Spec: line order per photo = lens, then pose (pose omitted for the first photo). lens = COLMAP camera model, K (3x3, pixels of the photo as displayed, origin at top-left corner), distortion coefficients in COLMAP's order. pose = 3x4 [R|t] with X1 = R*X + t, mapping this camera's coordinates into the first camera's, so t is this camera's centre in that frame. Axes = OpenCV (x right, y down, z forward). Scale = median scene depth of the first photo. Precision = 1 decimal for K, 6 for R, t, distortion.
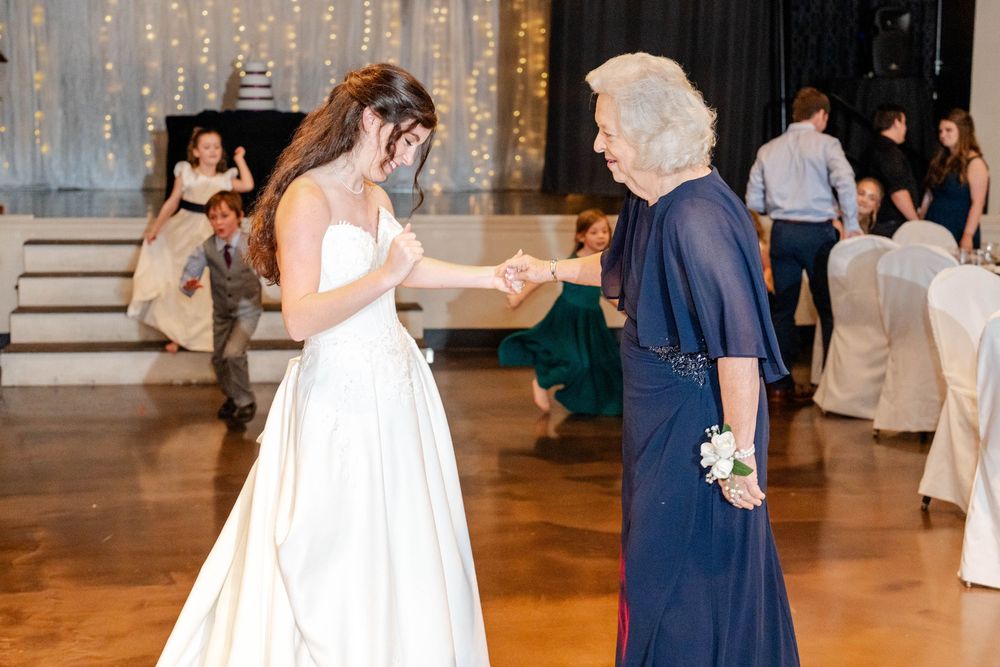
lens RADIAL K [[1438.1, 0, 500.0], [0, 1438.1, 333.5], [0, 0, 1]] dist [-0.021666, -0.049937]
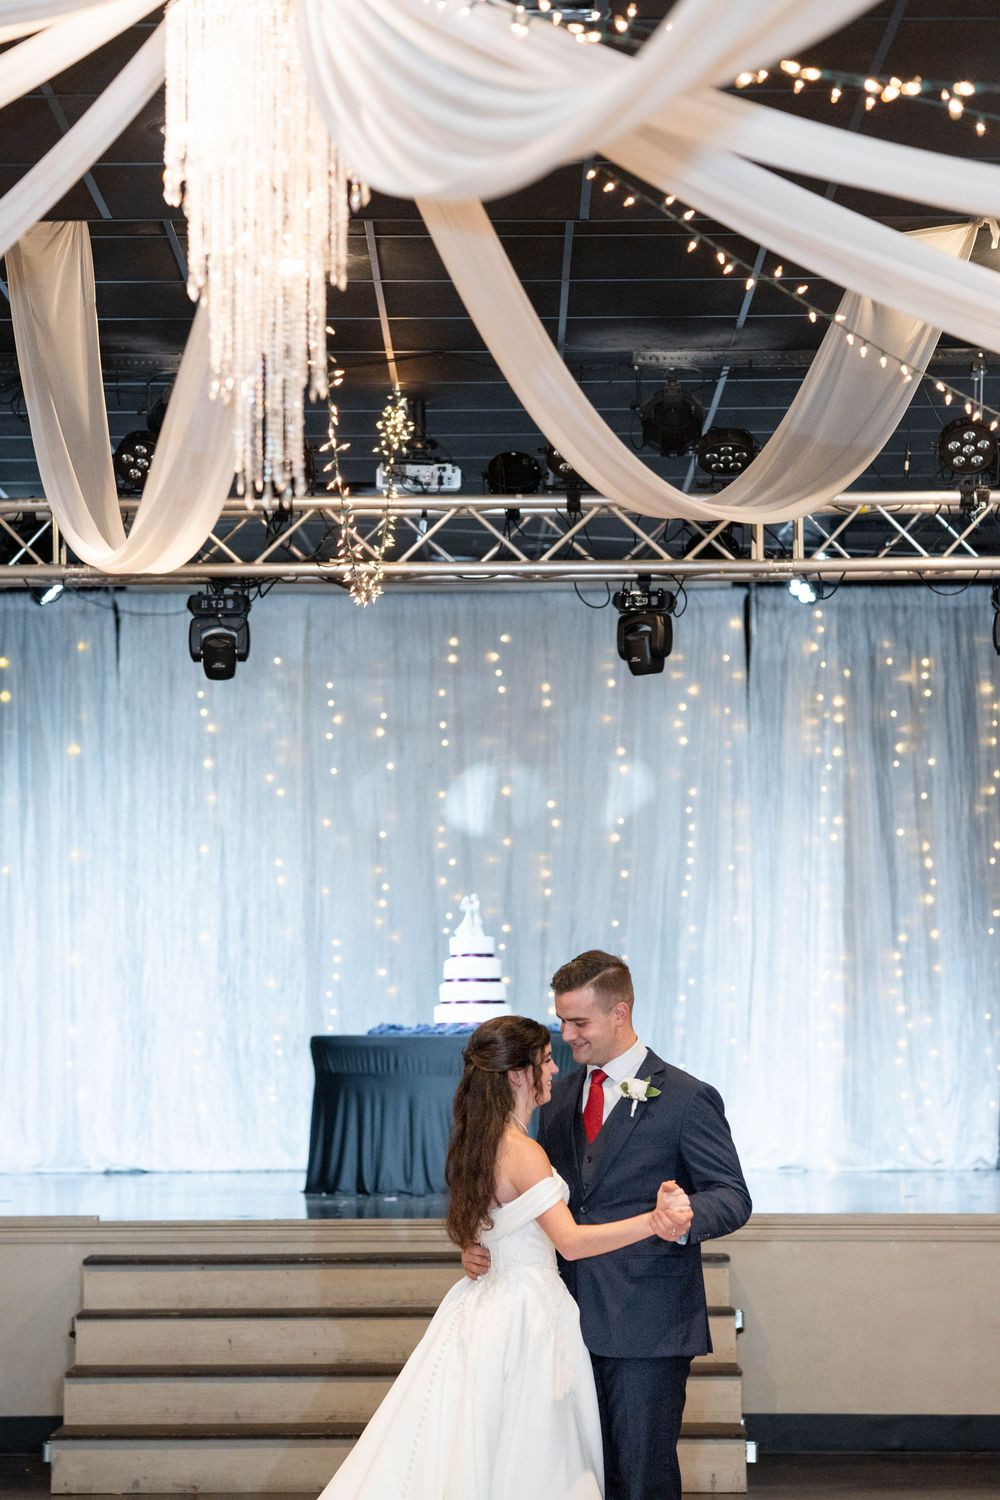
lens RADIAL K [[3669.5, 0, 500.0], [0, 3669.5, 750.0], [0, 0, 1]] dist [0.082691, 0.414892]
pose [[0.986069, -0.024843, -0.164473, 0.097467], [-0.010550, 0.977453, -0.210890, 0.049859], [0.166004, 0.209688, 0.963573, -0.493050]]
